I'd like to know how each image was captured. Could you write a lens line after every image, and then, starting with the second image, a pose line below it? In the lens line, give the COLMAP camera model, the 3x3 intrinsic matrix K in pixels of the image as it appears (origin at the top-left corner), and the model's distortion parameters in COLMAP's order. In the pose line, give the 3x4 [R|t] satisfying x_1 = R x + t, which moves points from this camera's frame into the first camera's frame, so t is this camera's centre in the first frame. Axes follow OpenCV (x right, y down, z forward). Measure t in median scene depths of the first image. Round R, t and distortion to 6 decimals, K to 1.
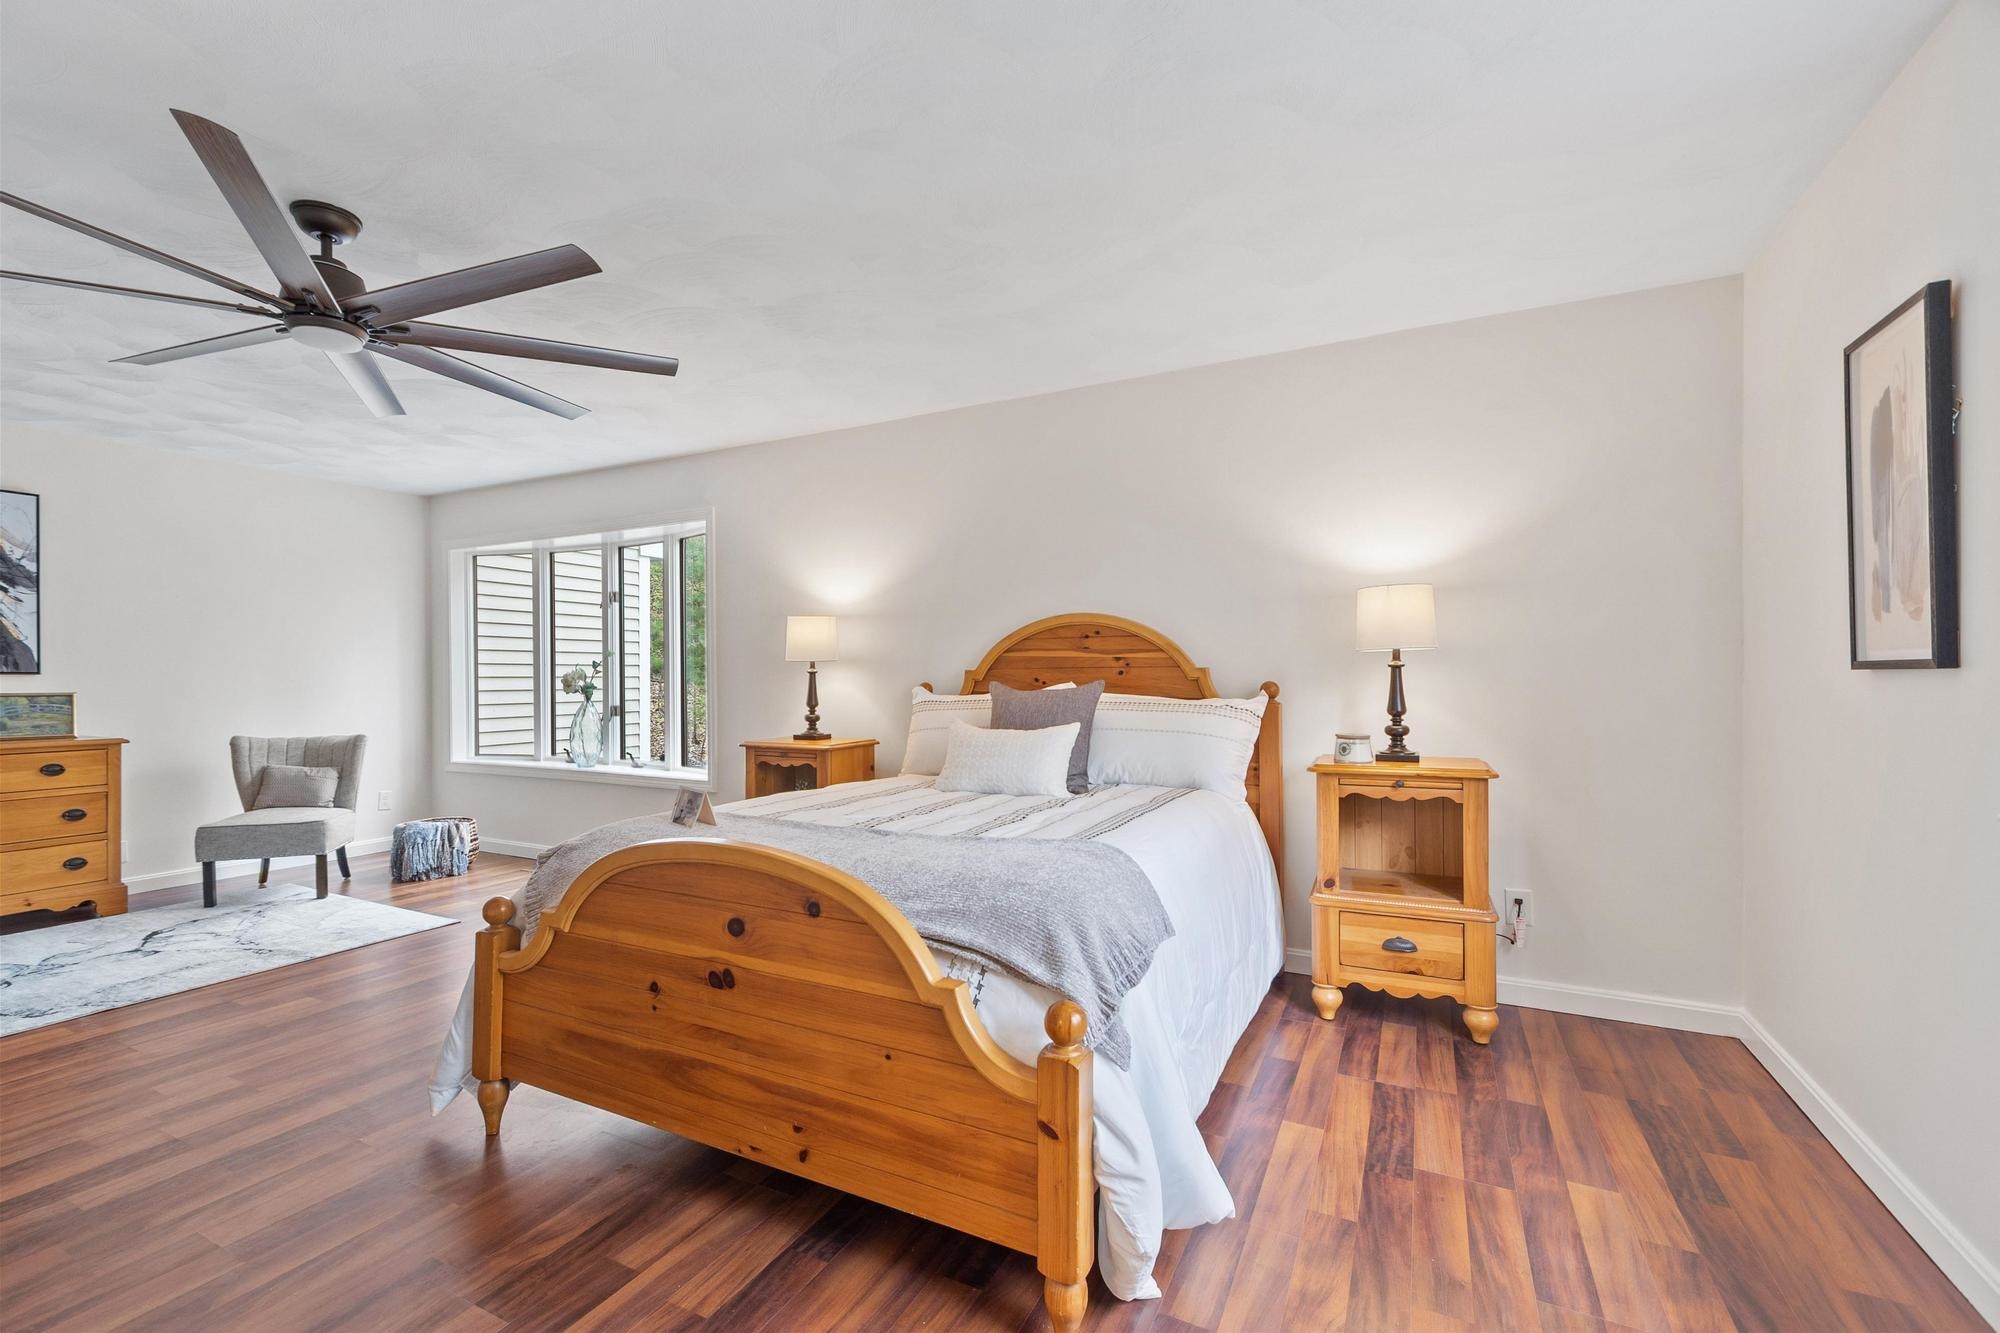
lens RADIAL K [[873.0, 0, 955.1], [0, 873.0, 686.3], [0, 0, 1]] dist [0.003641, 0.000195]
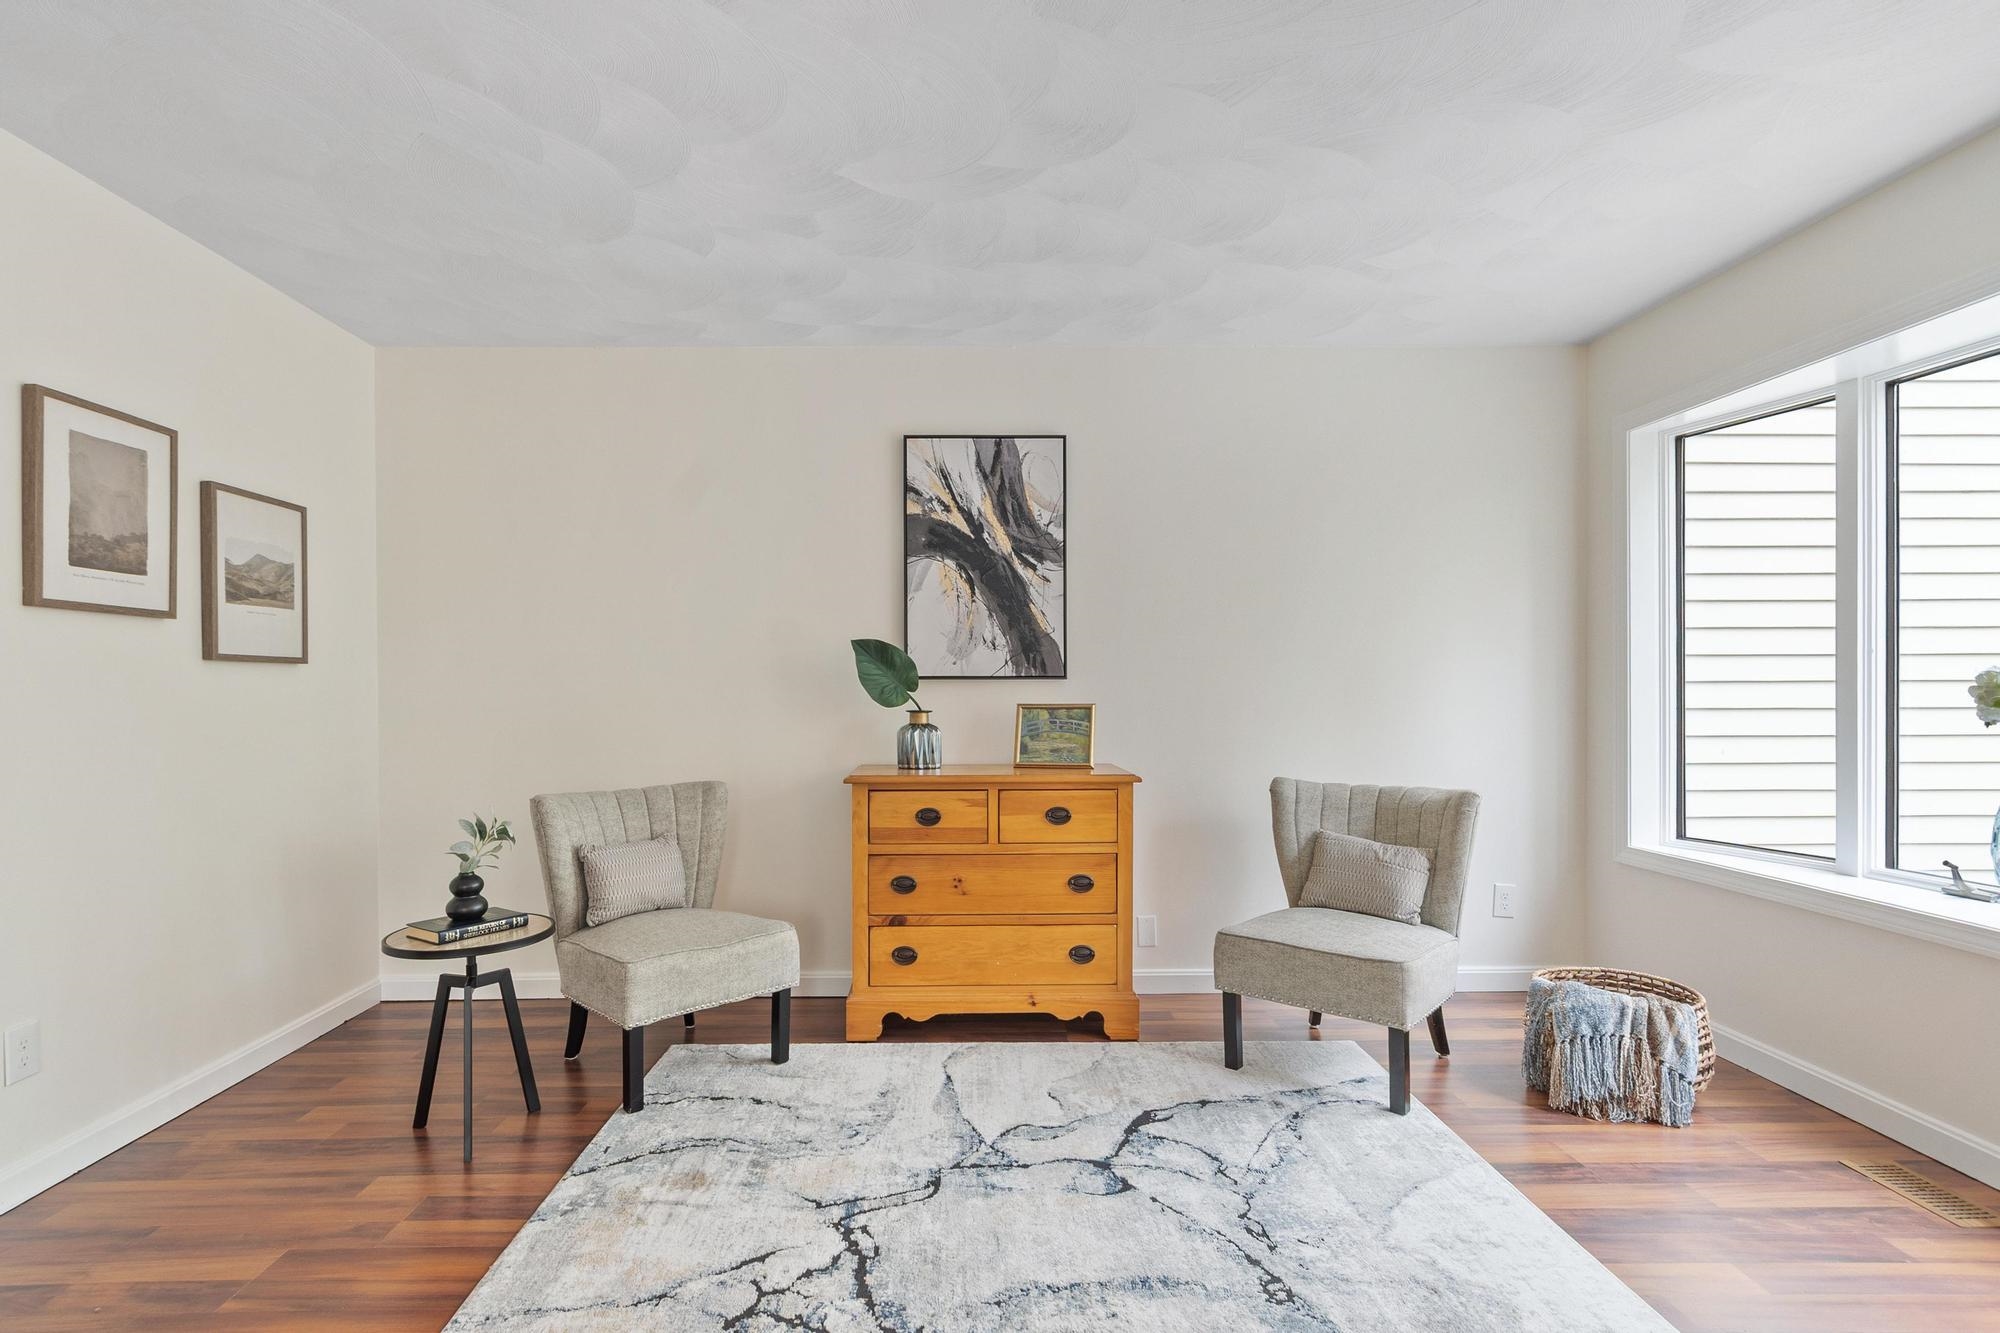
lens RADIAL K [[901.8, 0, 993.2], [0, 901.8, 689.0], [0, 0, 1]] dist [-0.000068, -0.000453]
pose [[0.484224, 0.002970, -0.874939, -0.360782], [-0.006058, 0.999982, 0.000042, -0.003877], [0.874923, 0.005281, 0.484233, 0.511278]]
